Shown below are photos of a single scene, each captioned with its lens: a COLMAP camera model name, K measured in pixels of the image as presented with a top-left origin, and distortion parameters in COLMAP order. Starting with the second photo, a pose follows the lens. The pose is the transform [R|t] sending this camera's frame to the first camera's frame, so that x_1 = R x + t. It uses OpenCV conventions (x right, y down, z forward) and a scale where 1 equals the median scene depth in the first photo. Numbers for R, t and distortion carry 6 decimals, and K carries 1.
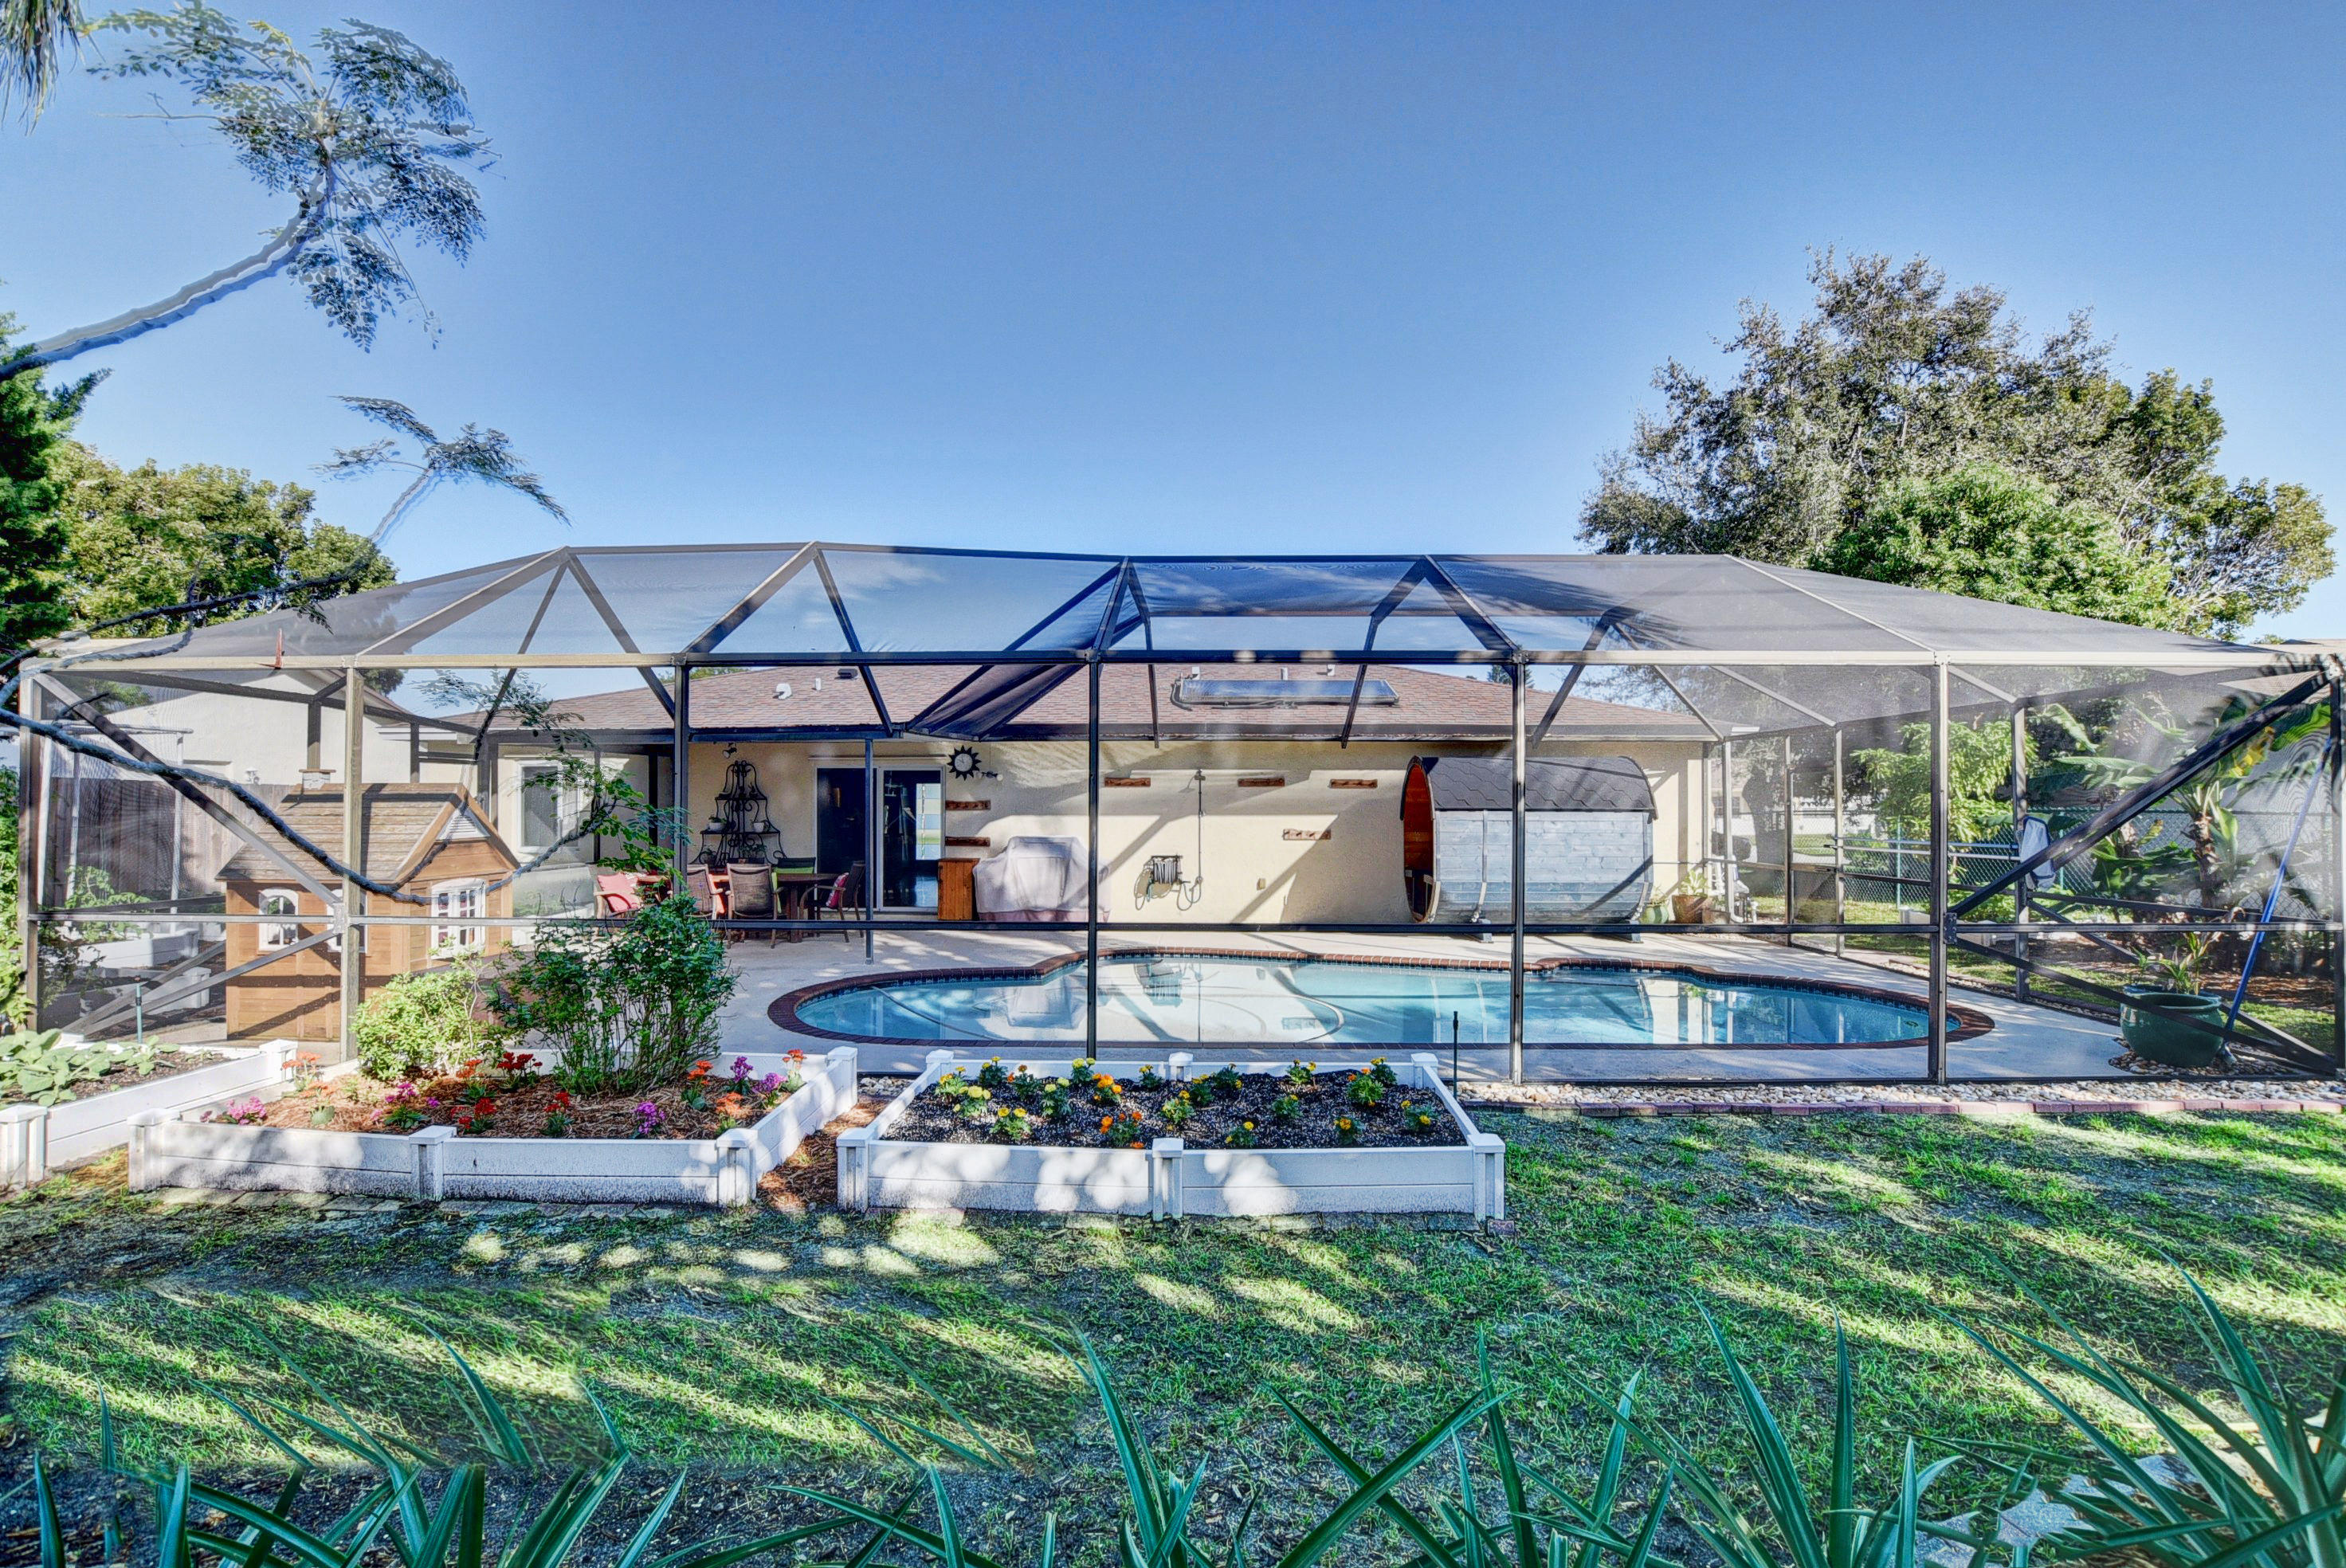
lens RADIAL K [[1029.8, 0, 1187.3], [0, 1029.8, 791.4], [0, 0, 1]] dist [-0.031609, 0.003598]
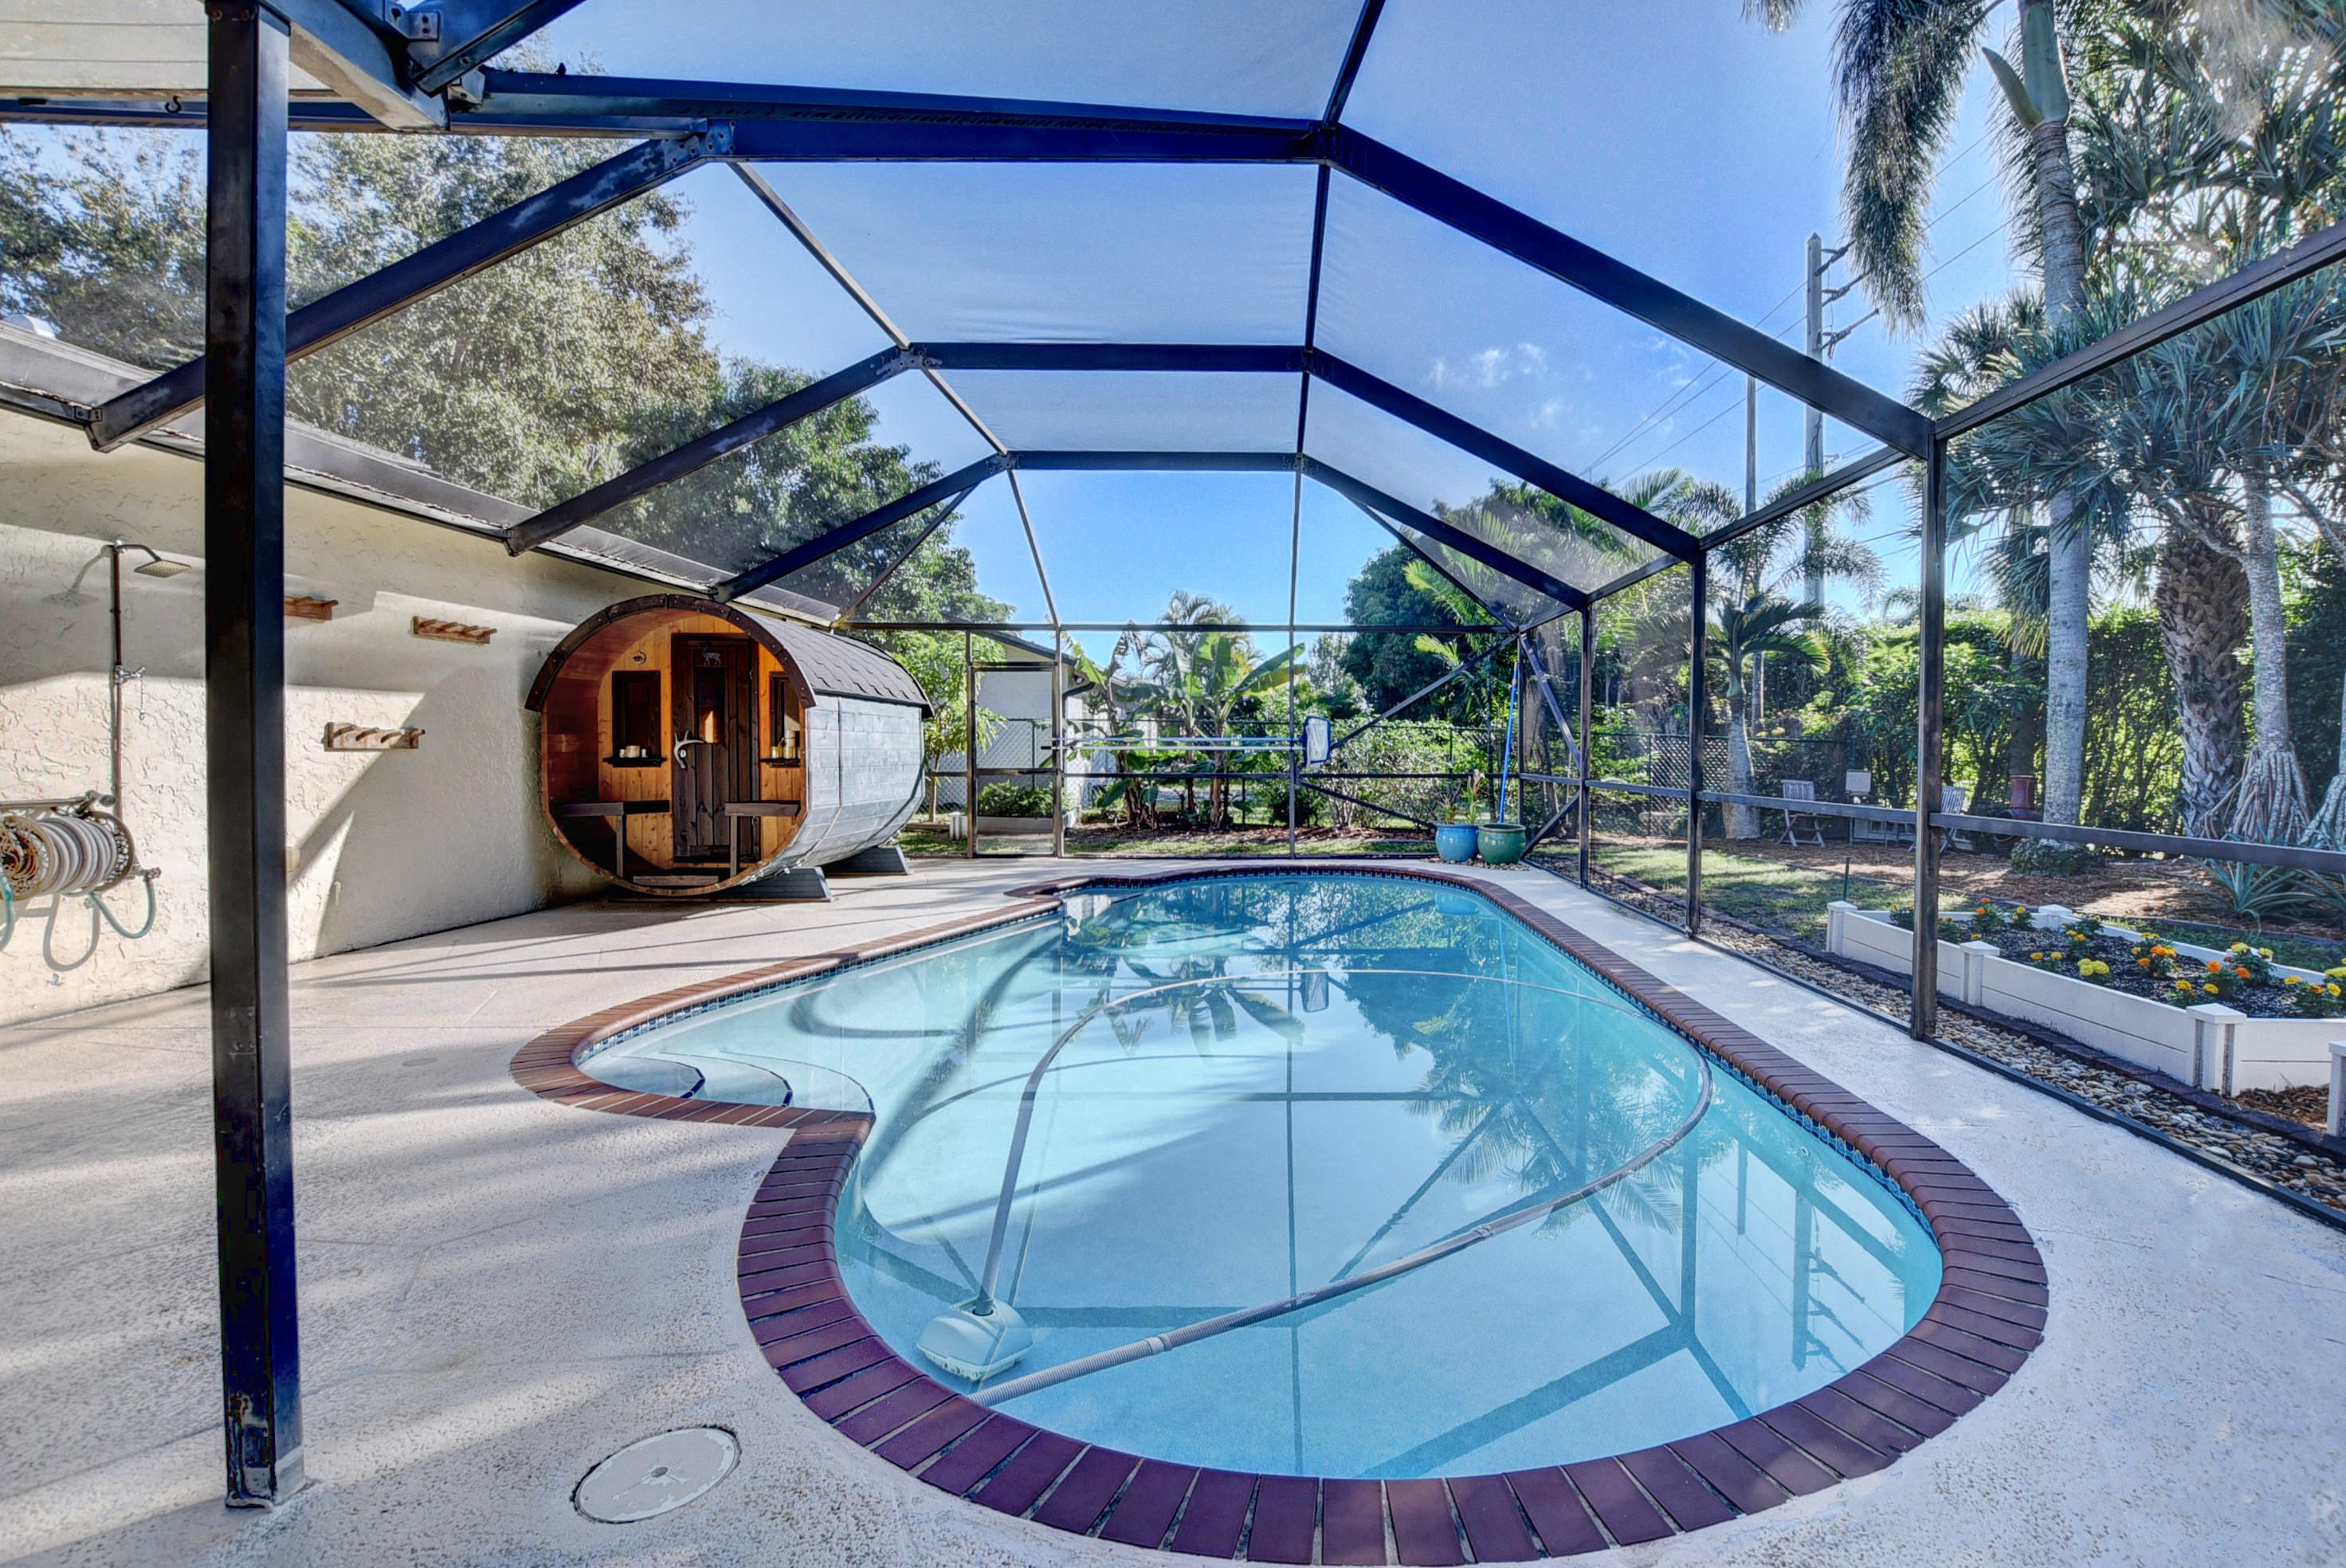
lens RADIAL K [[1099.8, 0, 1285.9], [0, 1099.8, 761.5], [0, 0, 1]] dist [-0.022492, 0.001085]
pose [[-0.023365, -0.013035, 0.999642, -0.346110], [-0.018456, 0.999750, 0.012605, 0.039083], [-0.999557, -0.018155, -0.023599, 0.627287]]
